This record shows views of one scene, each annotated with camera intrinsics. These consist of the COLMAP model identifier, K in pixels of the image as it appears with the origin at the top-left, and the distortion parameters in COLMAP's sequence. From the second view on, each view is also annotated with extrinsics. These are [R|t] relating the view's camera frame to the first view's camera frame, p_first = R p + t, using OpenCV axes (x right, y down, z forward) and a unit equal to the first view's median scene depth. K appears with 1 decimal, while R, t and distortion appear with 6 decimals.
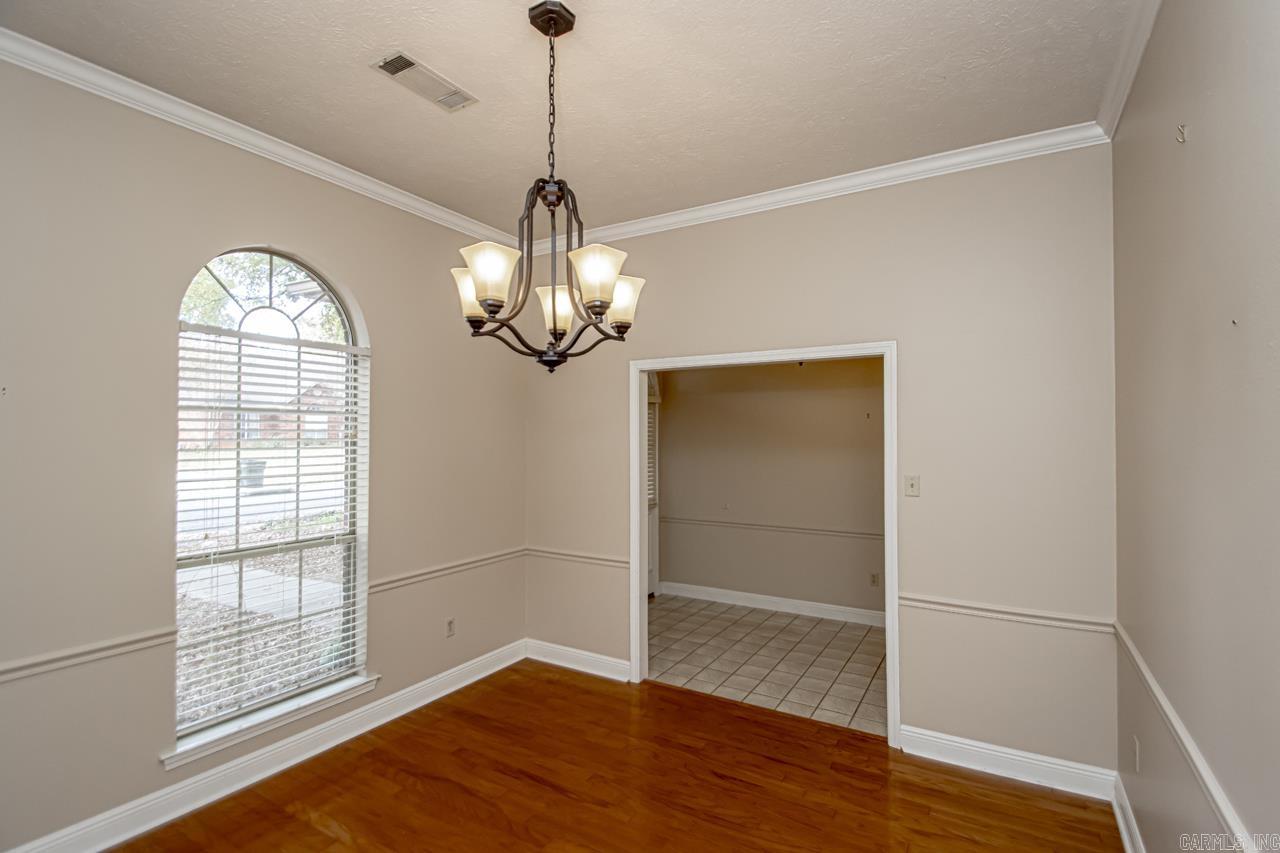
lens RADIAL K [[587.9, 0, 650.5], [0, 587.9, 428.8], [0, 0, 1]] dist [0.014682, -0.017556]
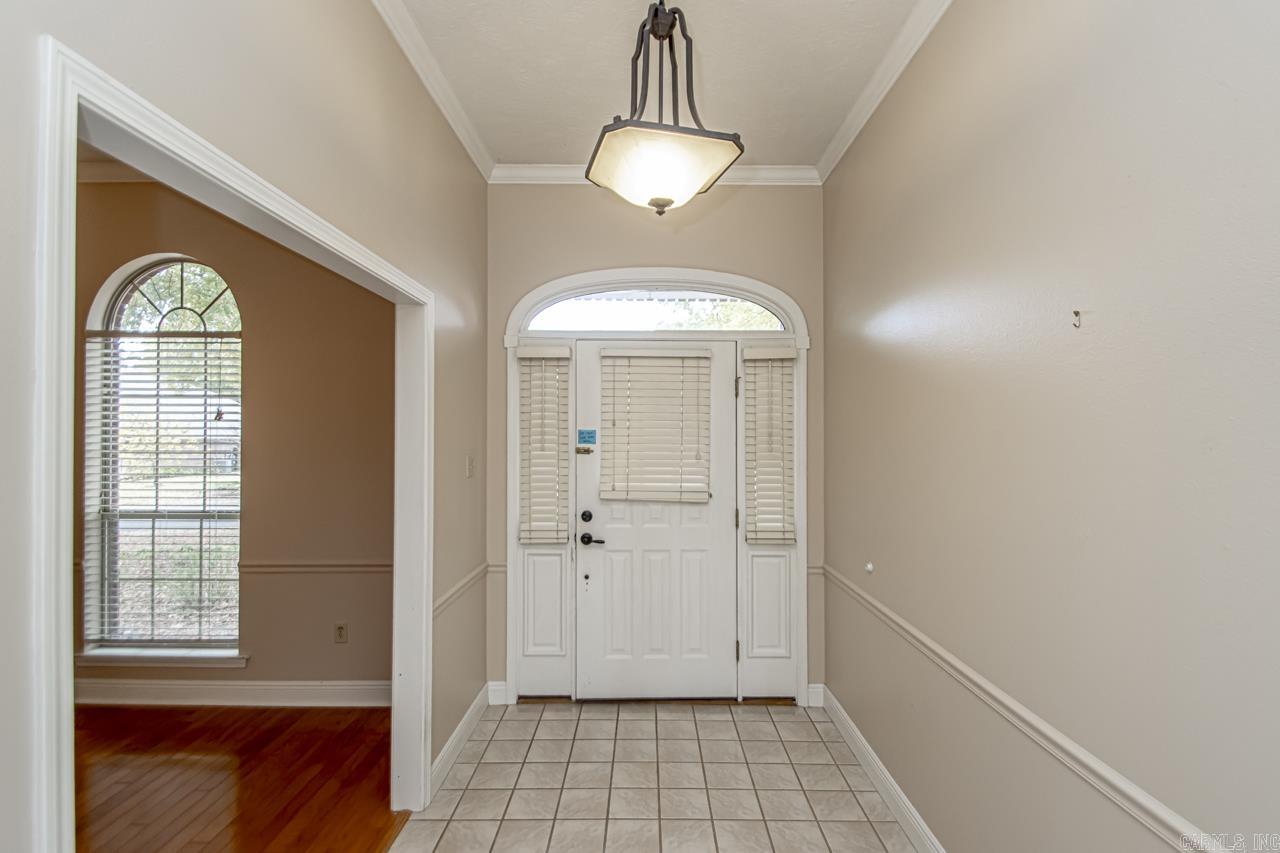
lens RADIAL K [[587.9, 0, 650.5], [0, 587.9, 428.8], [0, 0, 1]] dist [0.014682, -0.017556]
pose [[0.492765, 0.001331, -0.870162, 0.811376], [0.013298, 0.999871, 0.009059, 0.035214], [0.870061, -0.016035, 0.492683, 1.197018]]
